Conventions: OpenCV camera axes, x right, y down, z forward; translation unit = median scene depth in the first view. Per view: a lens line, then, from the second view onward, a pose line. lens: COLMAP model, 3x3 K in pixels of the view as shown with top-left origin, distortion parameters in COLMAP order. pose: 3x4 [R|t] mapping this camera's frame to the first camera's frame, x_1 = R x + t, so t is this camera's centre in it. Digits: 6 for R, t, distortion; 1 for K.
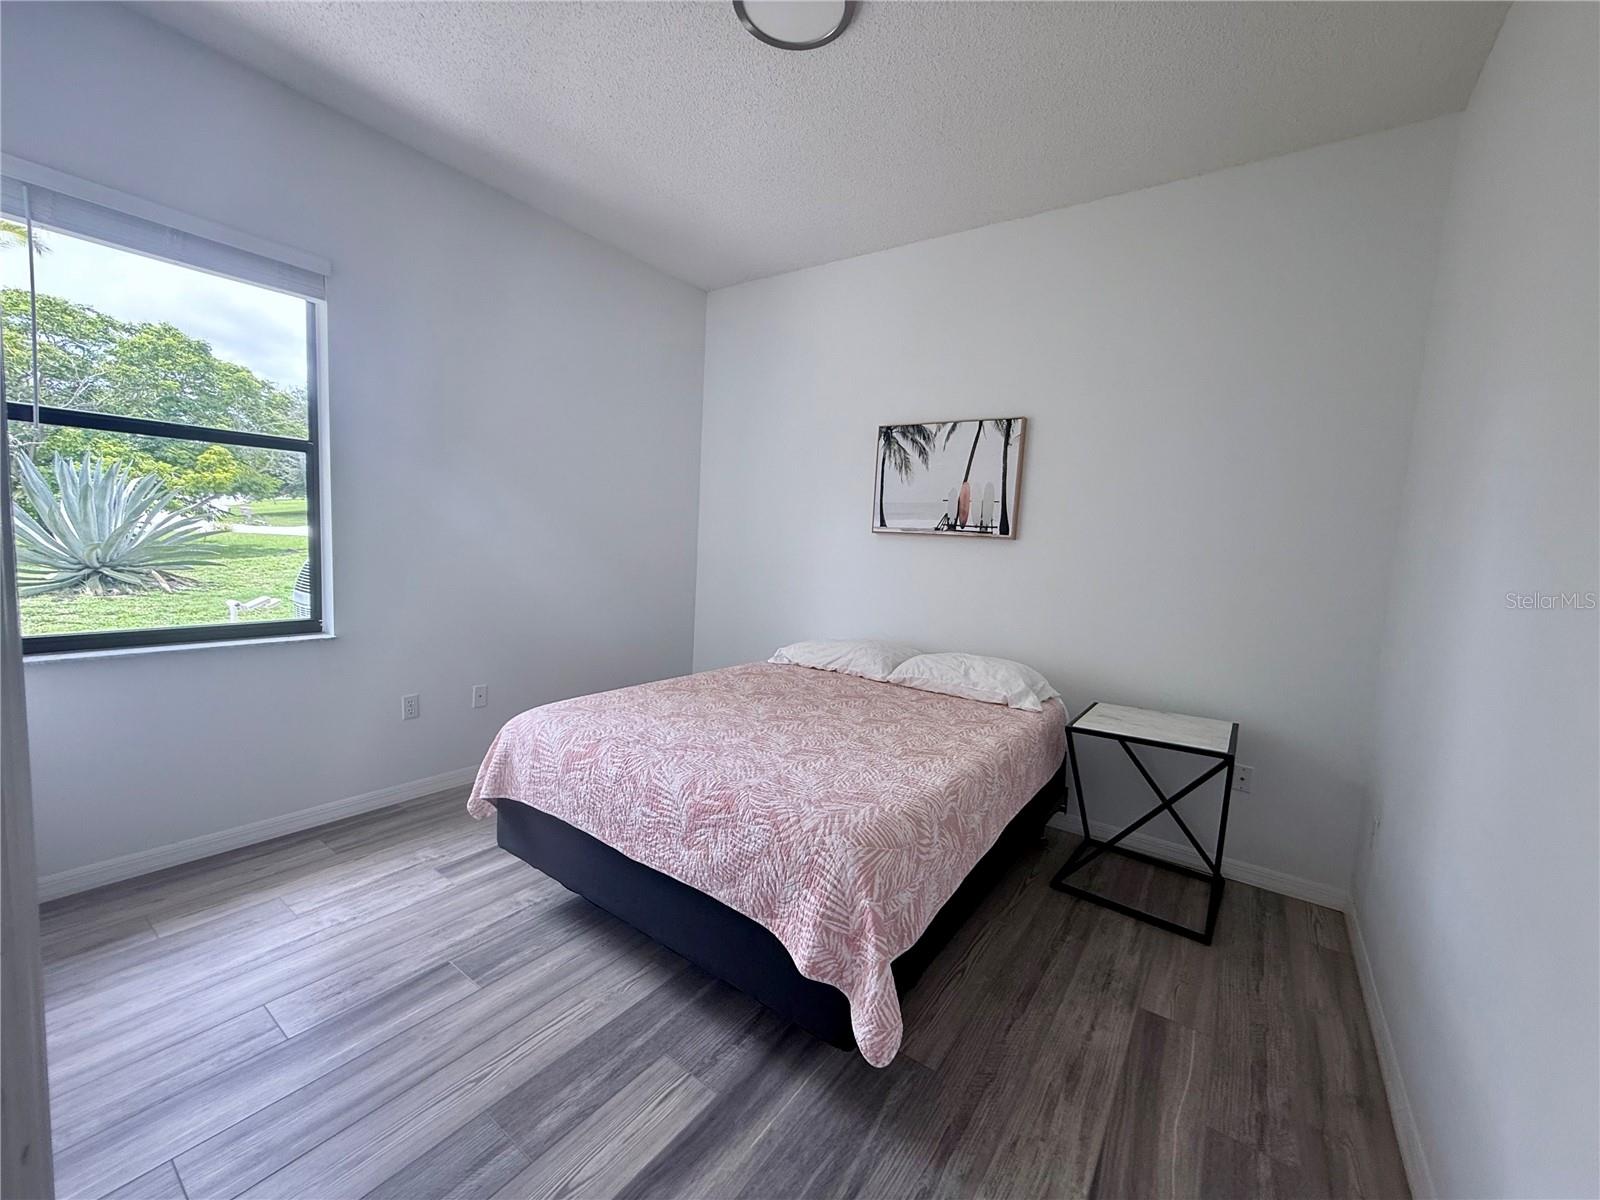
lens RADIAL K [[638.1, 0, 793.0], [0, 638.1, 607.7], [0, 0, 1]] dist [-0.000812, 0.000836]
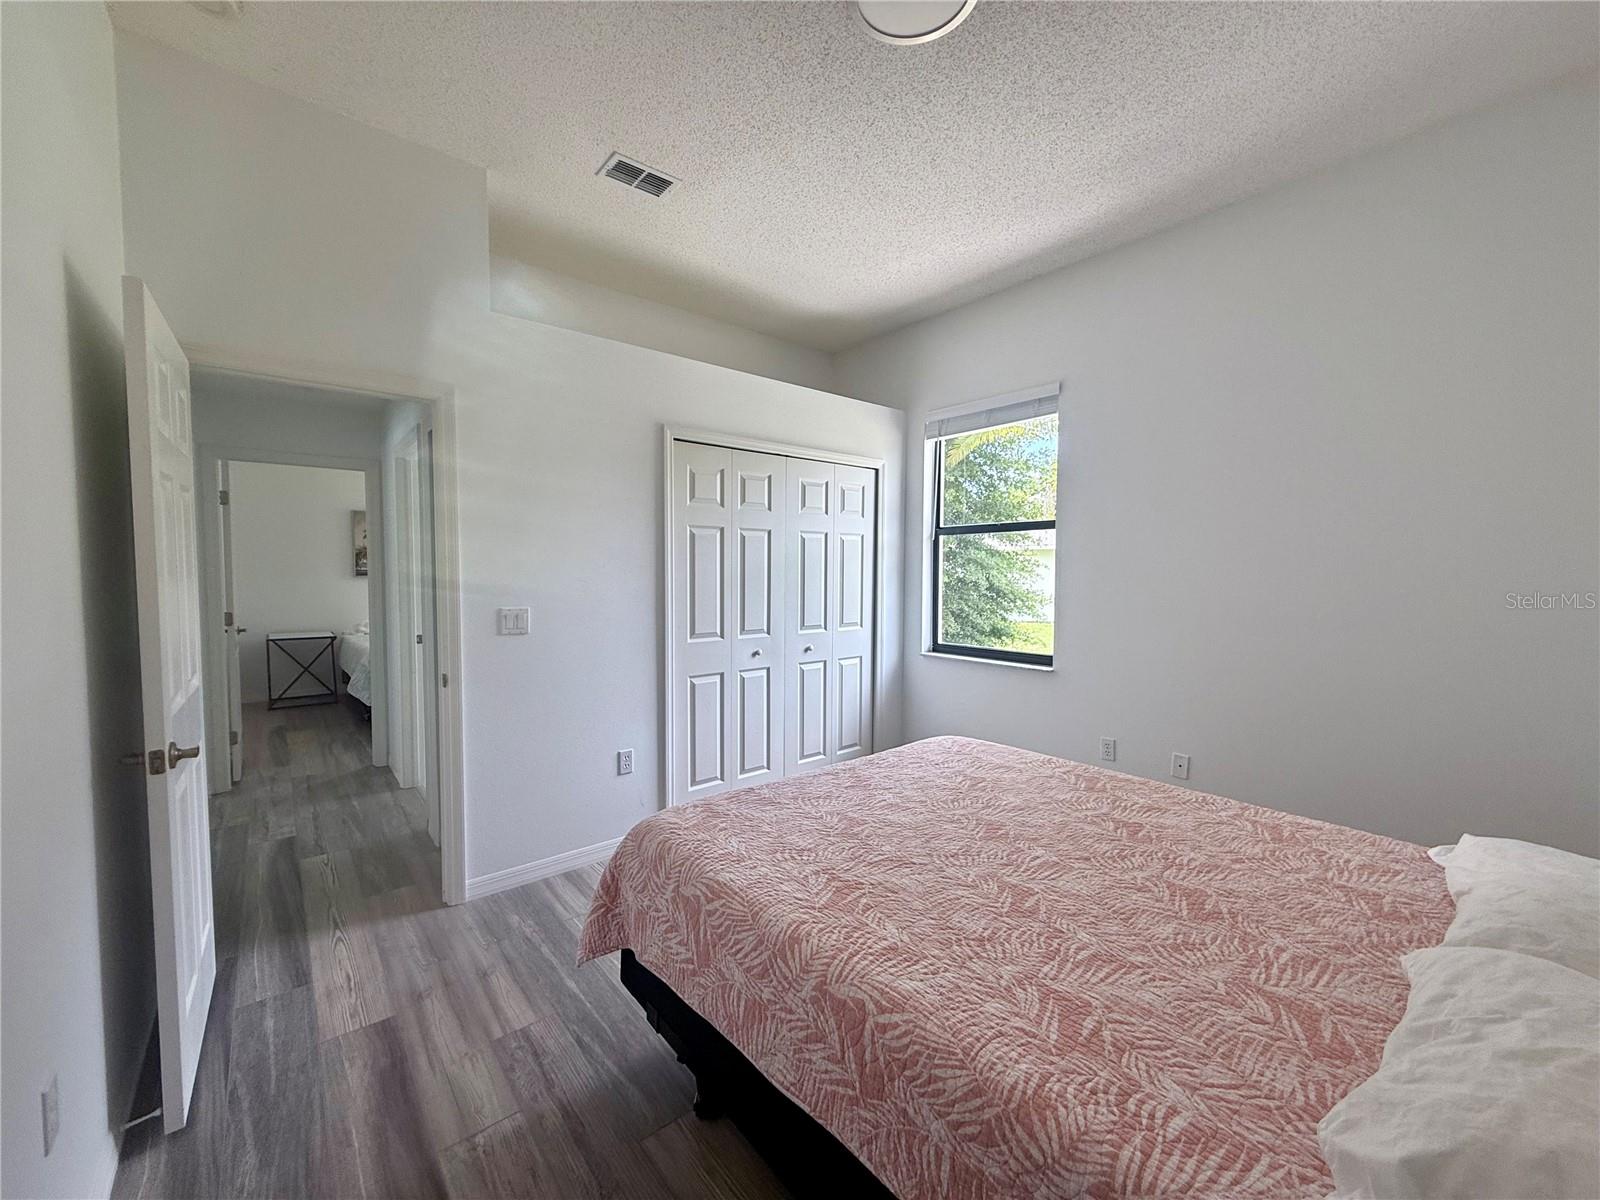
lens RADIAL K [[638.1, 0, 794.5], [0, 638.1, 610.5], [0, 0, 1]] dist [-0.000812, 0.000836]
pose [[-0.250634, 0.007635, -0.968052, 0.713595], [-0.120451, 0.991953, 0.039009, -0.067576], [0.960559, 0.126379, -0.247697, 0.908109]]
